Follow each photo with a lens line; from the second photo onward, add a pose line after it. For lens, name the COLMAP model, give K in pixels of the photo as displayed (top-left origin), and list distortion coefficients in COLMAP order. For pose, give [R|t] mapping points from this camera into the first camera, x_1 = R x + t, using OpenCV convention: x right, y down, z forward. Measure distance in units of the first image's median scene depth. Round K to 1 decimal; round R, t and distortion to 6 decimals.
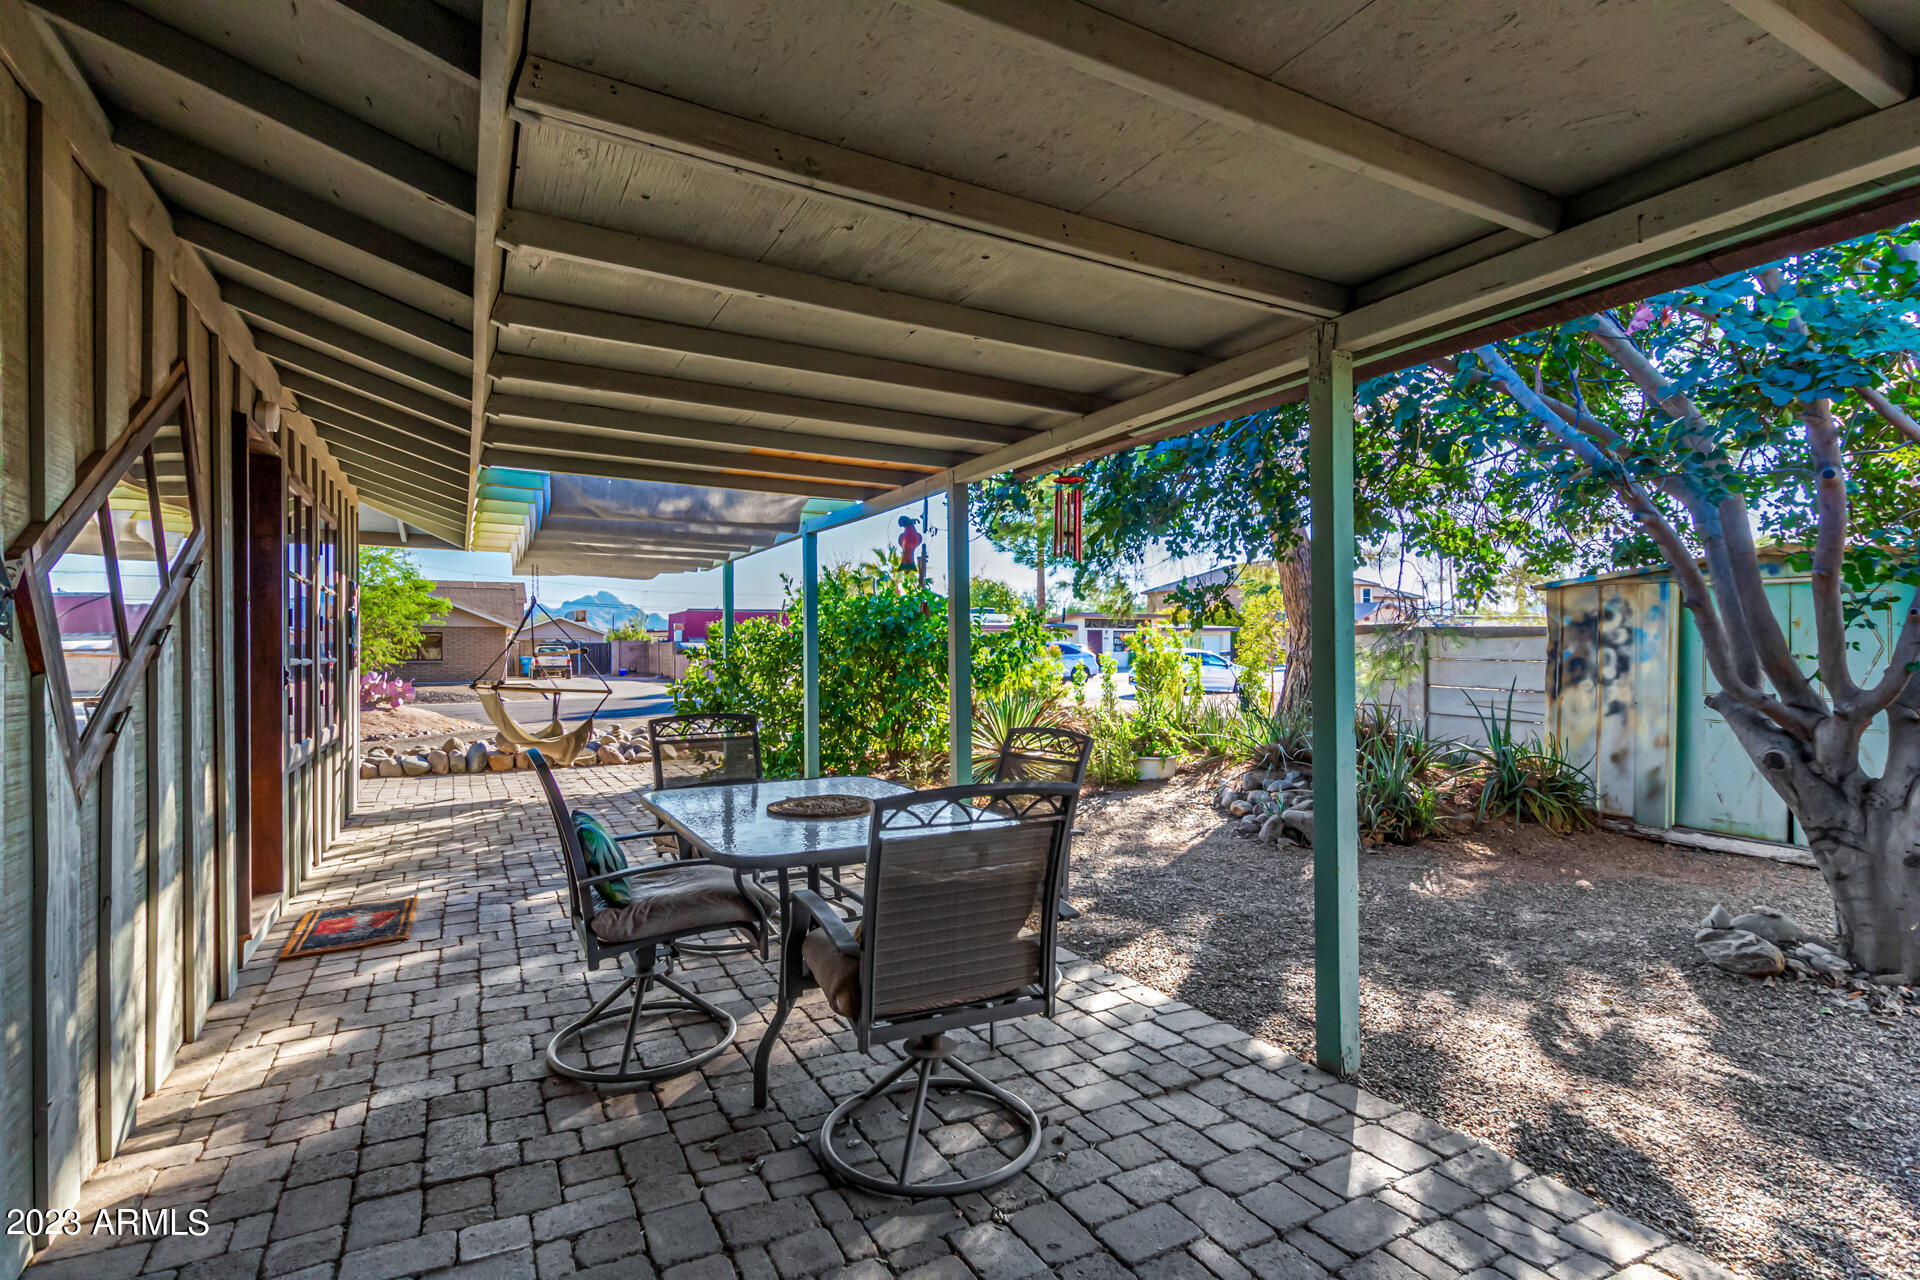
lens RADIAL K [[895.3, 0, 974.4], [0, 895.3, 648.0], [0, 0, 1]] dist [0.000991, 0.000193]
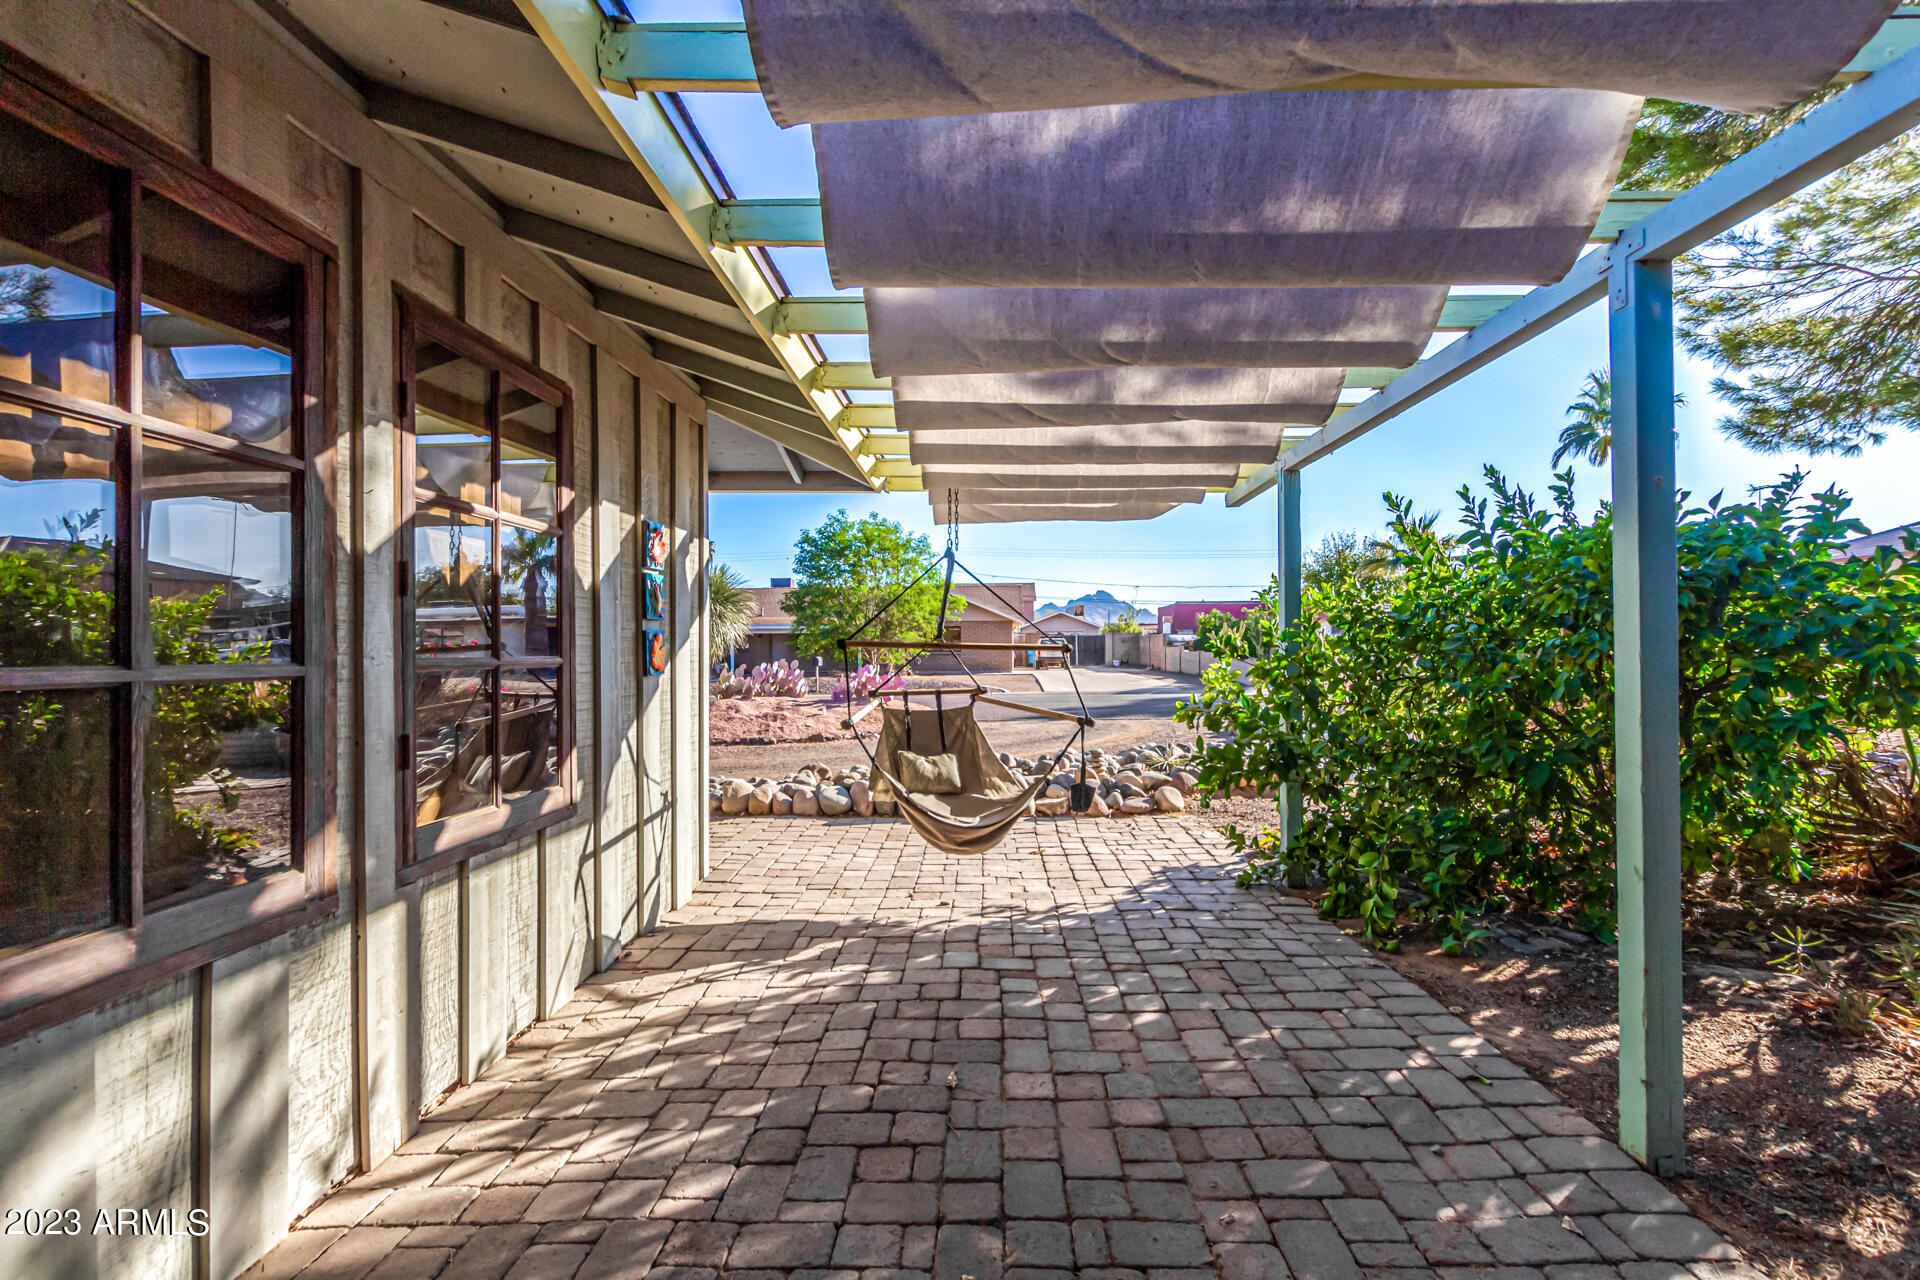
lens RADIAL K [[895.3, 0, 957.1], [0, 895.3, 643.1], [0, 0, 1]] dist [0.000991, 0.000193]
pose [[0.852364, -0.002980, -0.522941, -0.137567], [0.004861, 0.999986, 0.002225, 0.001870], [0.522927, -0.004438, 0.852366, 0.374698]]
